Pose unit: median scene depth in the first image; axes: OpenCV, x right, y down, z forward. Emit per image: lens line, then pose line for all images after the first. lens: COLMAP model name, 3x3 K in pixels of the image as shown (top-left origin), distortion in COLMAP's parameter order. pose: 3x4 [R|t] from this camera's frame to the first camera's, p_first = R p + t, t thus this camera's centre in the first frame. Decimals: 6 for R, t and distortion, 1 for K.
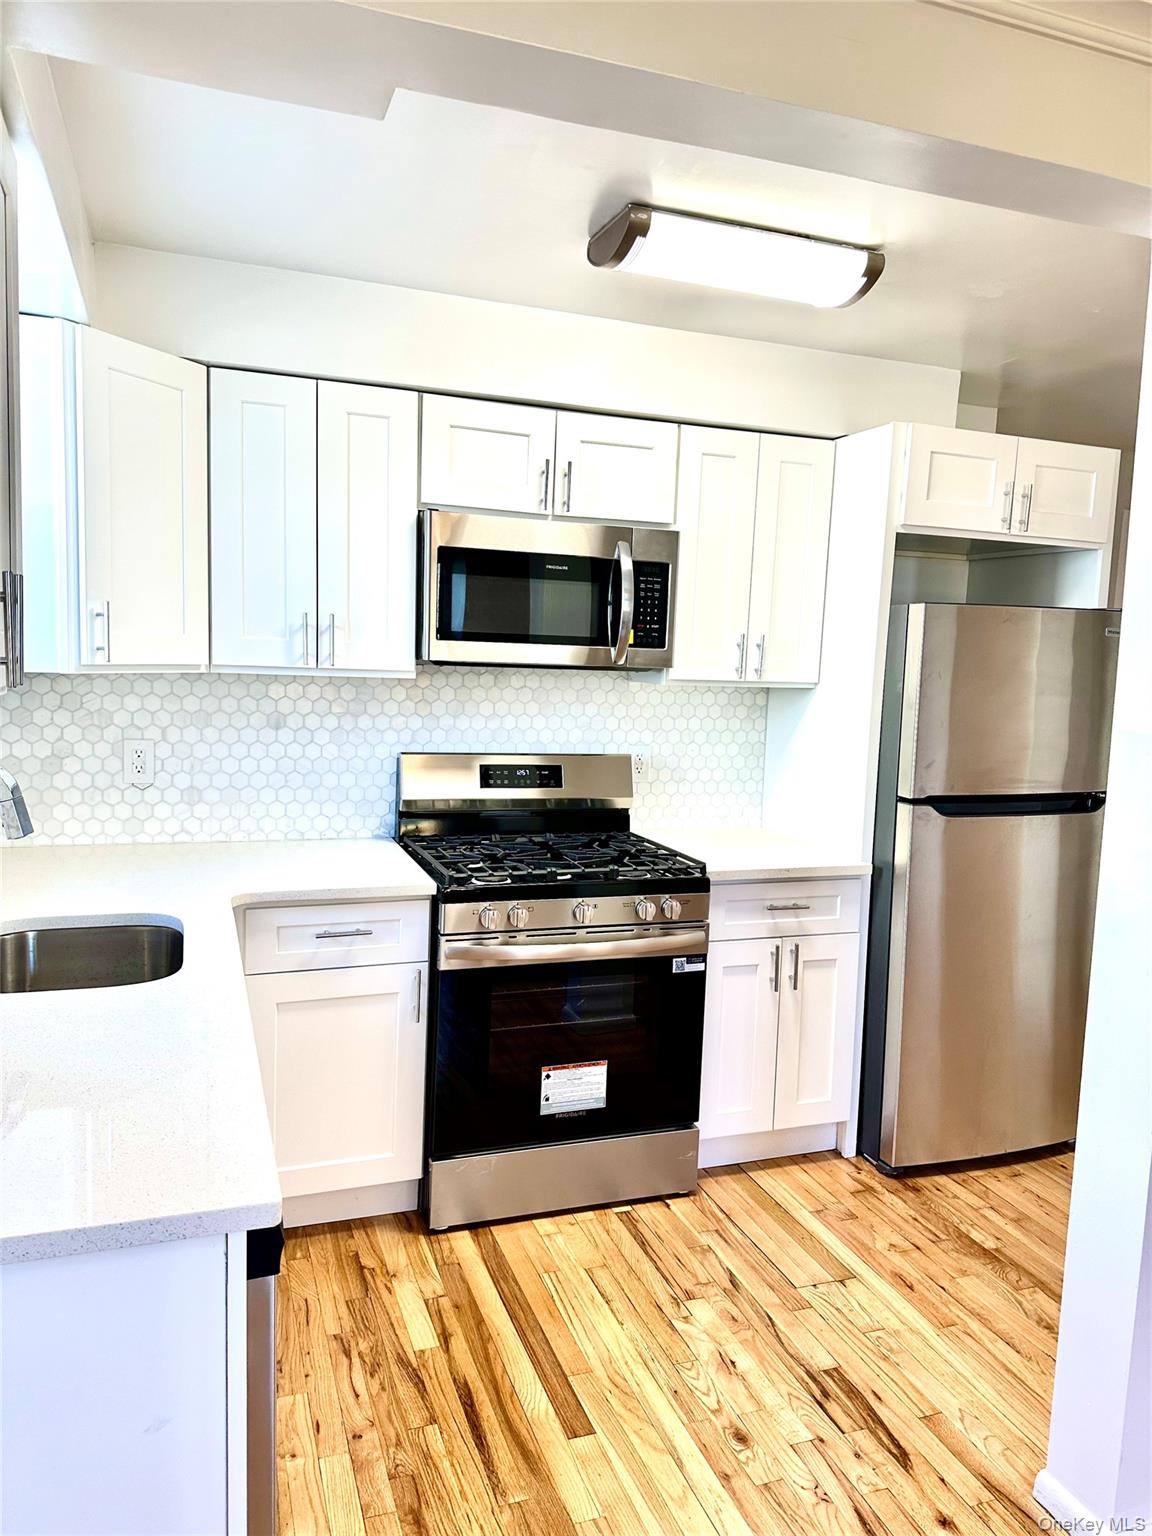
lens RADIAL K [[1082.6, 0, 587.7], [0, 1082.6, 772.7], [0, 0, 1]] dist [0.053073, -0.009605]
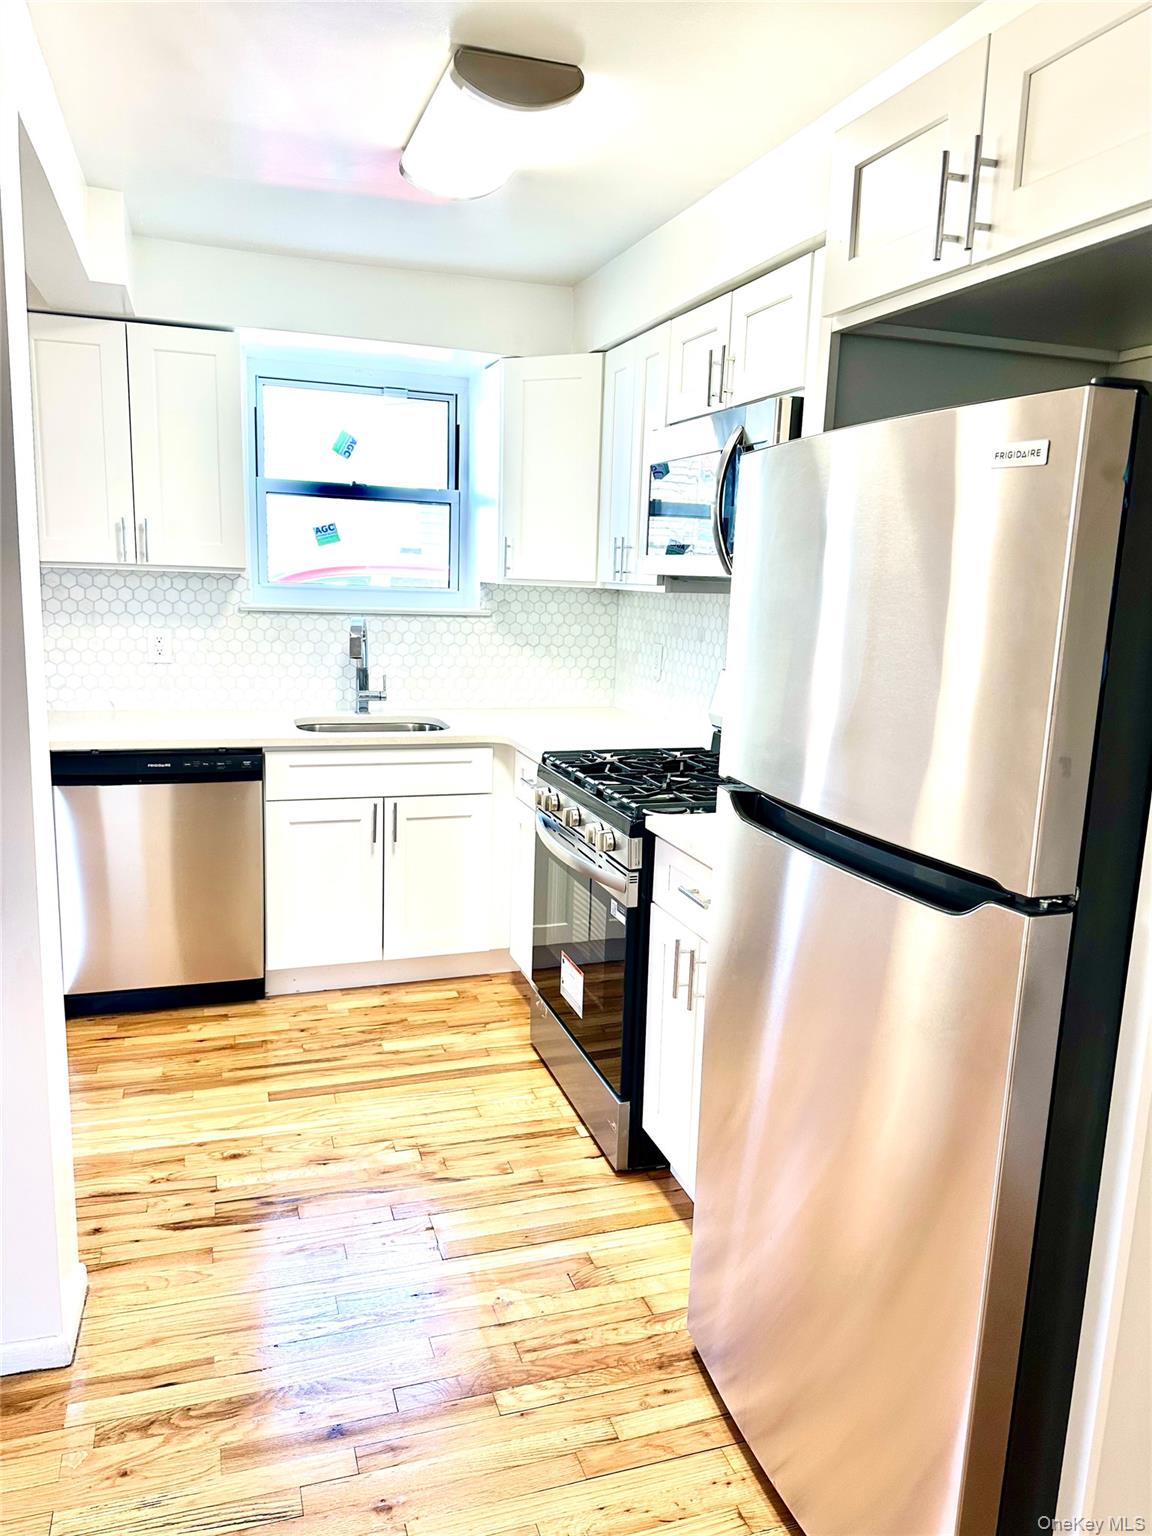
lens RADIAL K [[1082.6, 0, 583.0], [0, 1082.6, 772.2], [0, 0, 1]] dist [0.053073, -0.009605]
pose [[-0.018345, 0.156790, -0.987462, 0.981636], [-0.140463, 0.977429, 0.157806, -0.076108], [0.989916, 0.141597, 0.004092, 0.978686]]
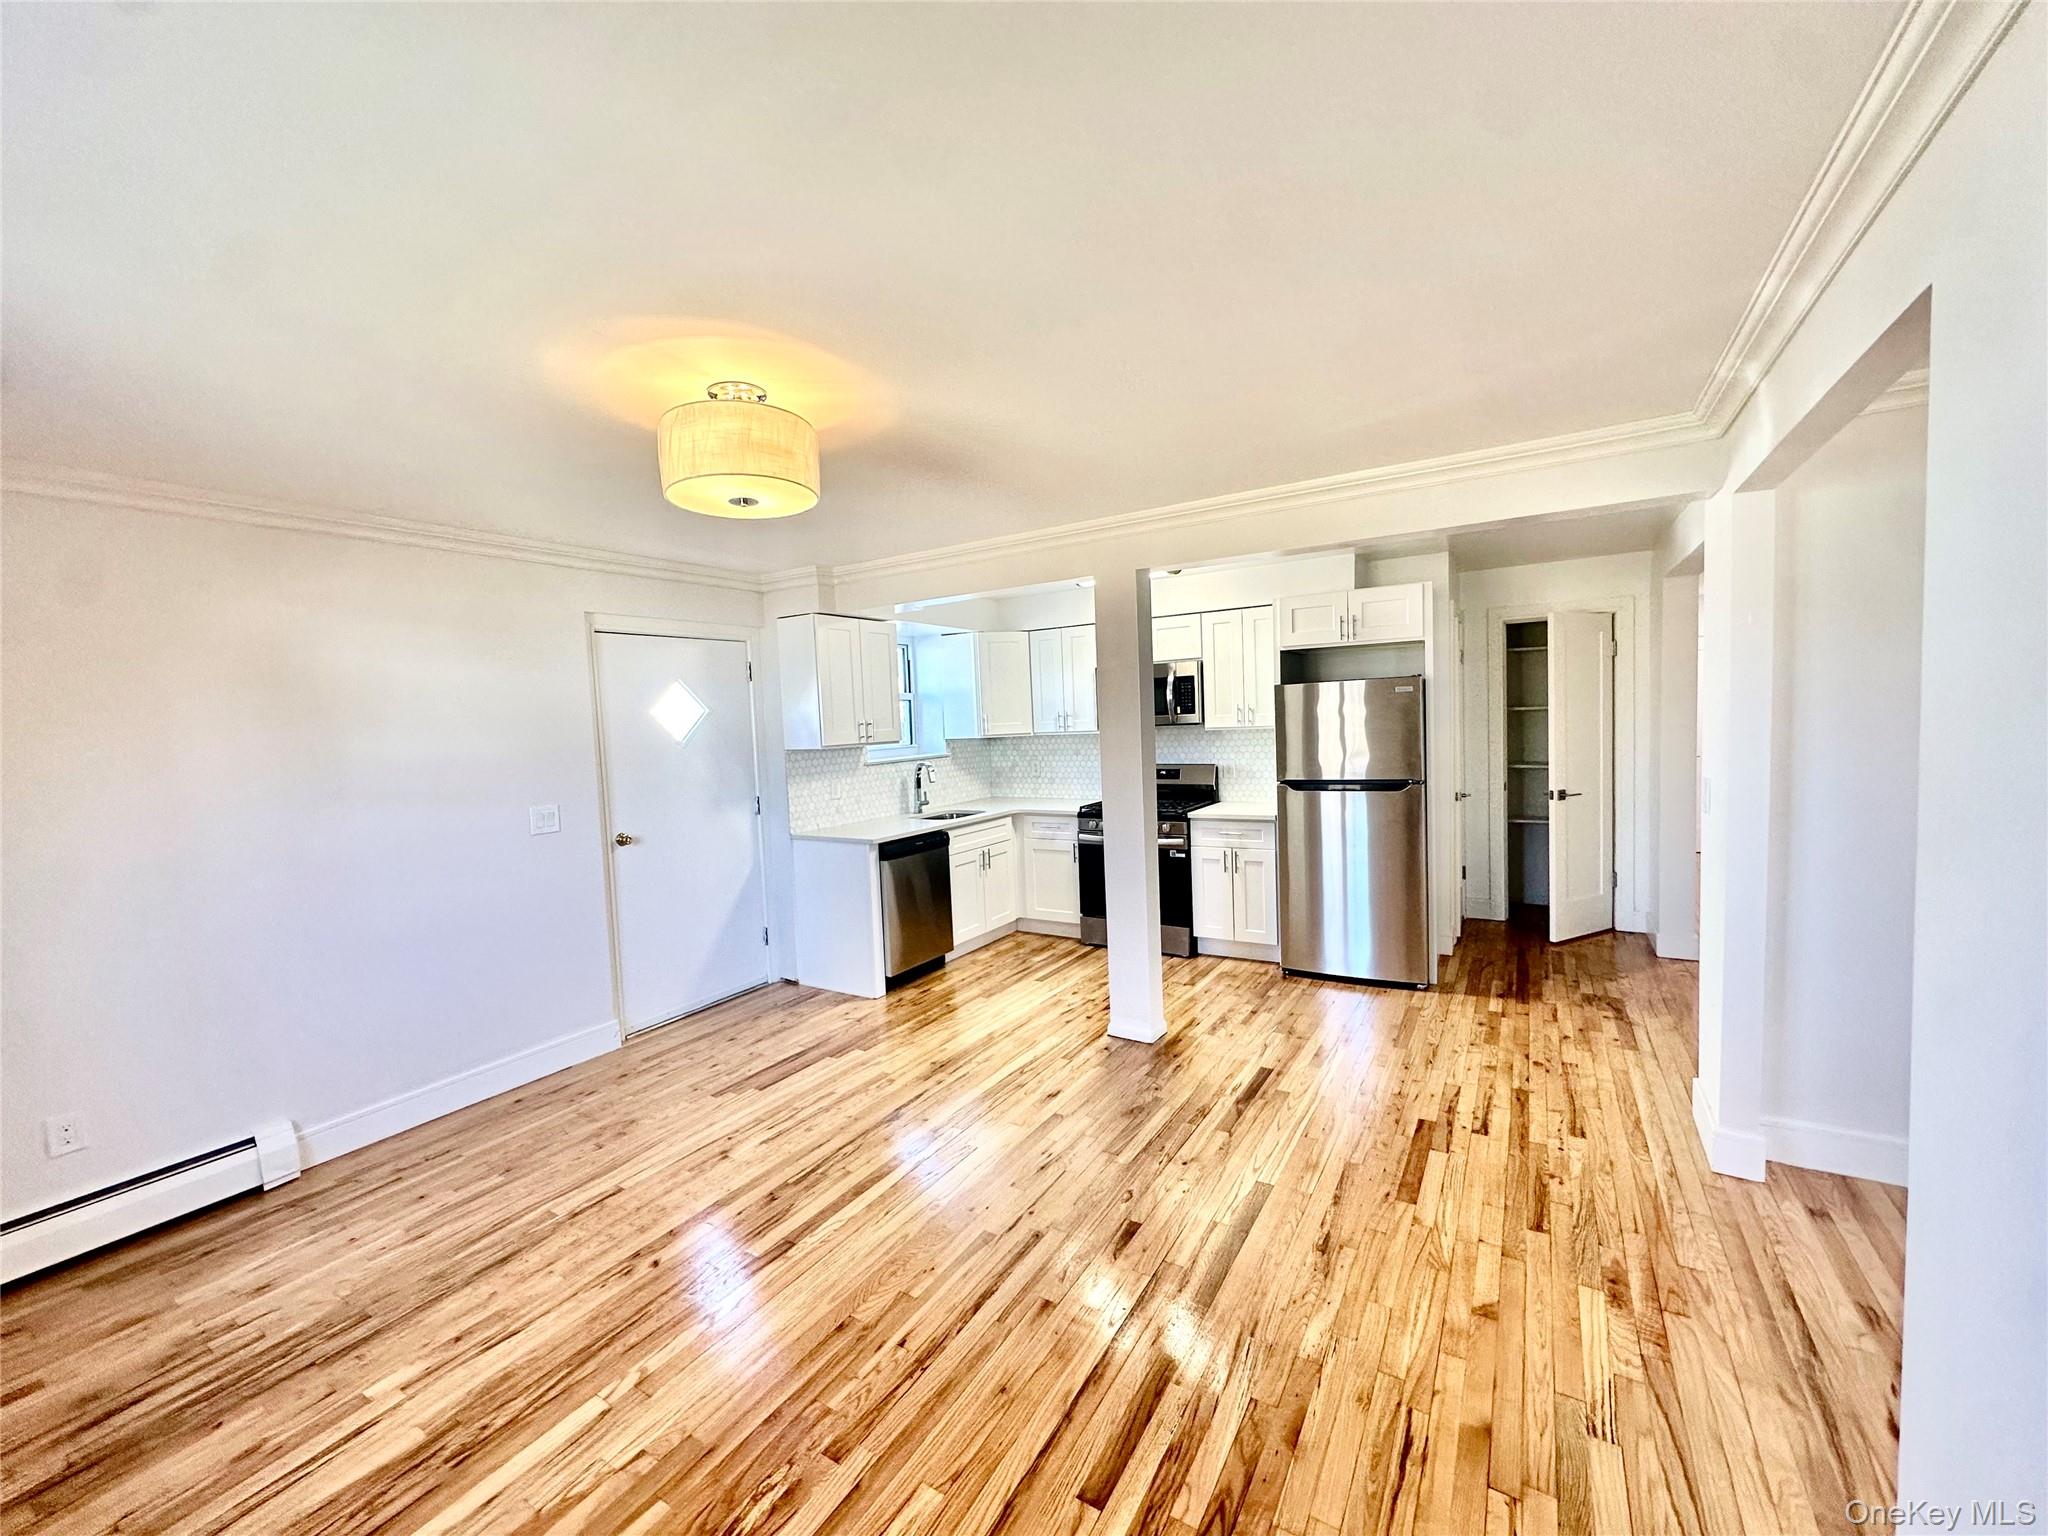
lens RADIAL K [[817.7, 0, 1015.2], [0, 817.7, 772.1], [0, 0, 1]] dist [-0.003333, 0.001009]
pose [[0.618349, -0.006573, -0.785876, 1.270094], [-0.021541, 0.999448, -0.025307, 0.057471], [0.785608, 0.032577, 0.617866, -0.346108]]
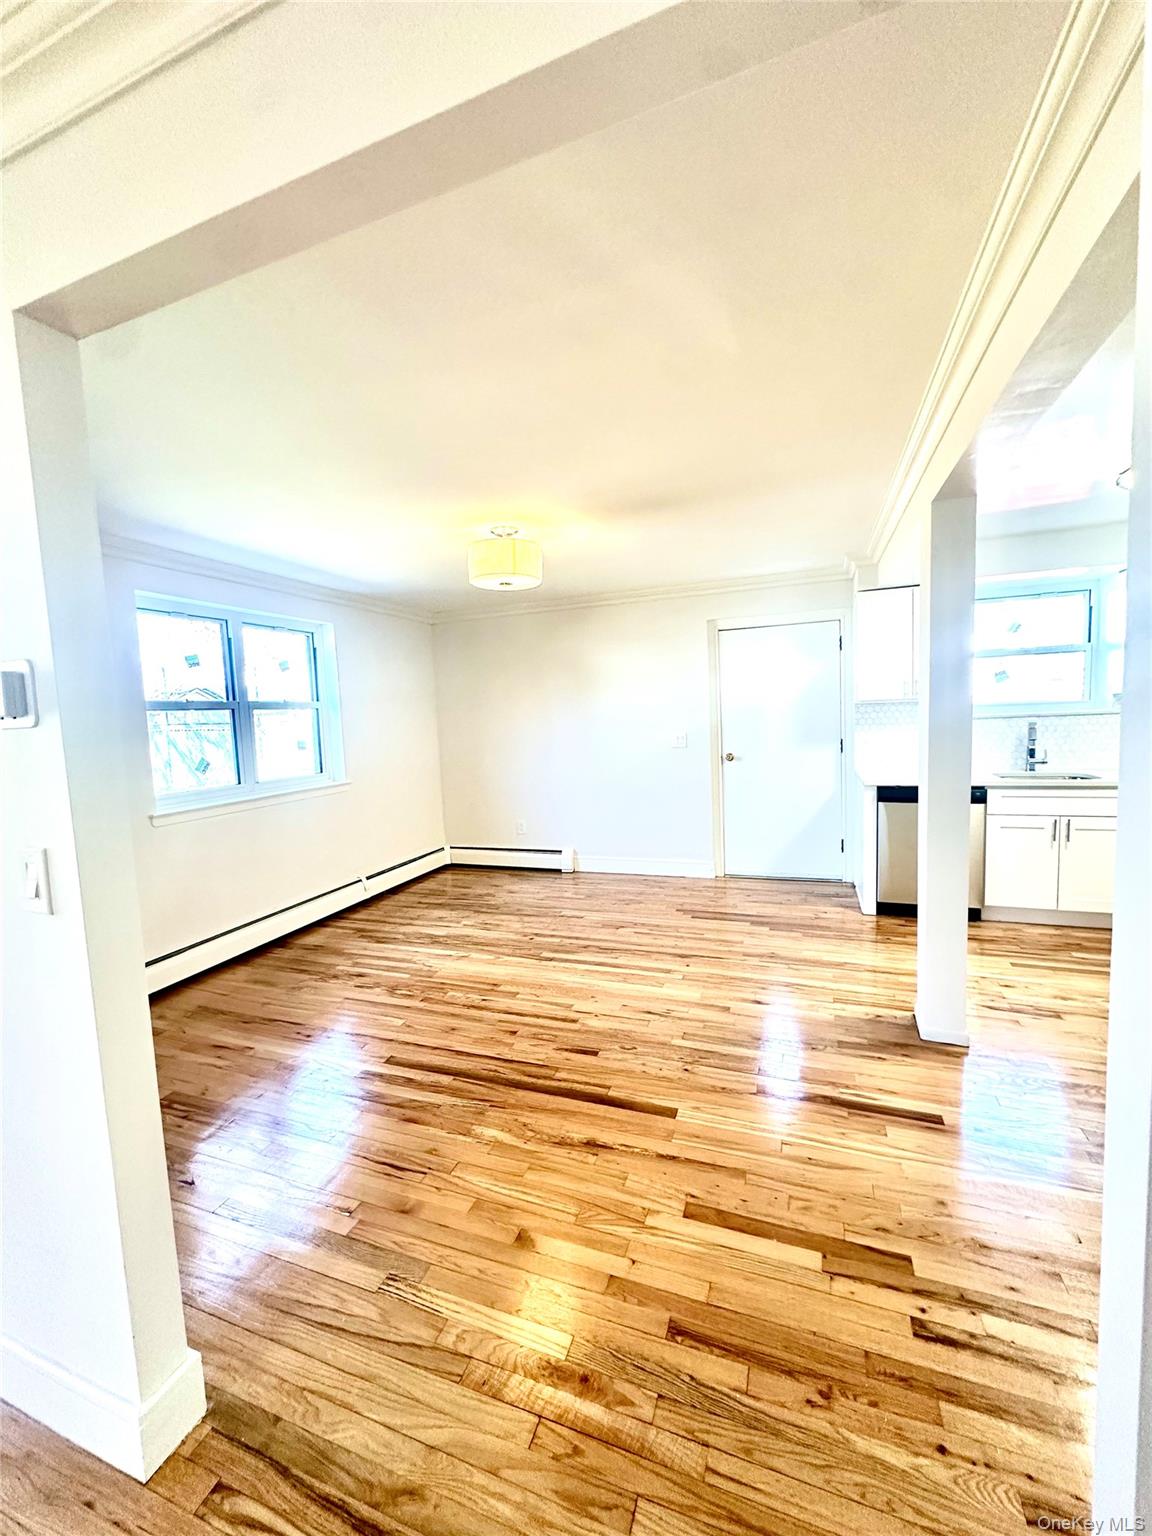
lens RADIAL K [[613.3, 0, 580.3], [0, 613.3, 766.2], [0, 0, 1]] dist [-0.003333, 0.001009]
pose [[-0.643254, 0.061749, -0.763159, 1.343087], [-0.058131, 0.989927, 0.129095, -0.022912], [0.763443, 0.127404, -0.633185, 0.790009]]
